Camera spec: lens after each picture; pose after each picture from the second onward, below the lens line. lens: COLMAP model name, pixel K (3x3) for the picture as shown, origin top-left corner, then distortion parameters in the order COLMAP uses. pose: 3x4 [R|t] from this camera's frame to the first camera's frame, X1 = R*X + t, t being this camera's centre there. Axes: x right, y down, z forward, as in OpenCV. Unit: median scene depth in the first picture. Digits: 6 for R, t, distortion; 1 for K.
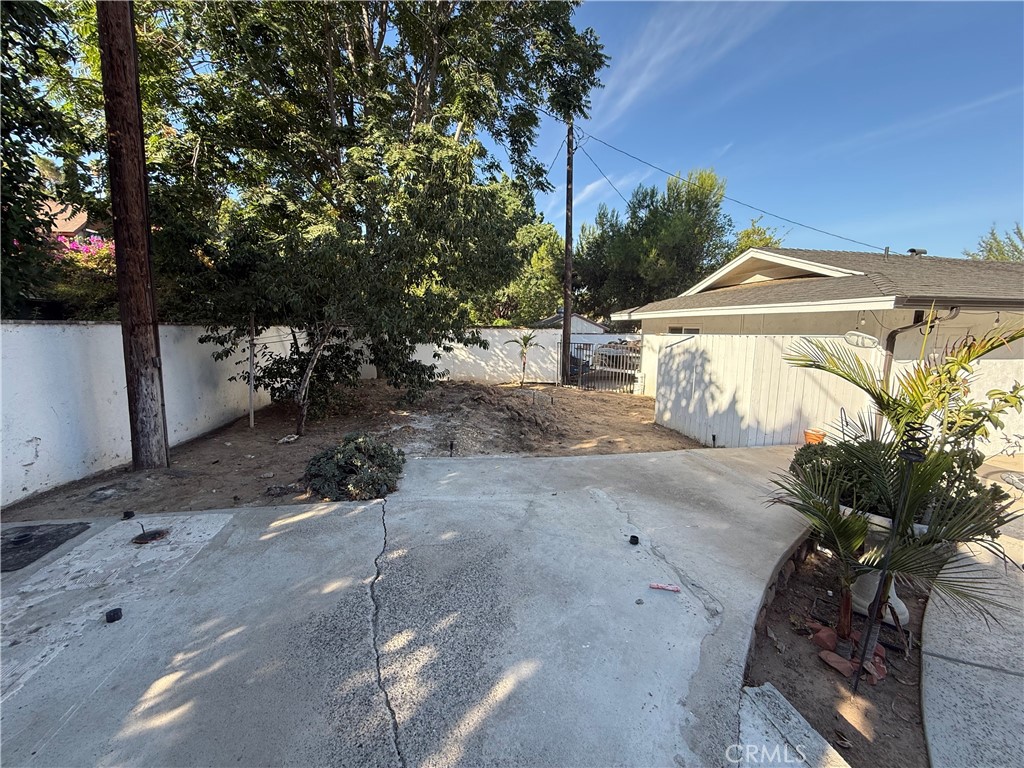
lens RADIAL K [[408.8, 0, 512.5], [0, 408.8, 384.5], [0, 0, 1]] dist [0.002262, -0.000963]
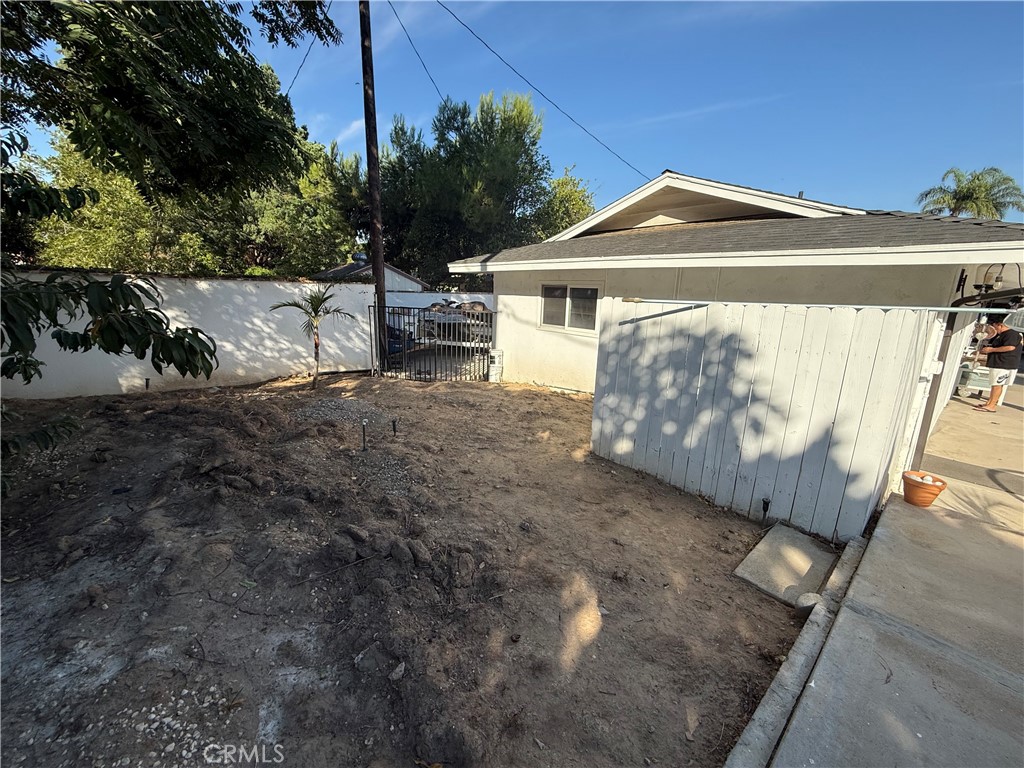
lens RADIAL K [[408.8, 0, 511.5], [0, 408.8, 384.0], [0, 0, 1]] dist [0.002262, -0.000963]
pose [[0.871366, -0.093222, 0.481695, -0.012269], [0.043650, 0.992620, 0.113141, -0.046182], [-0.488687, -0.077562, 0.869005, 0.345734]]
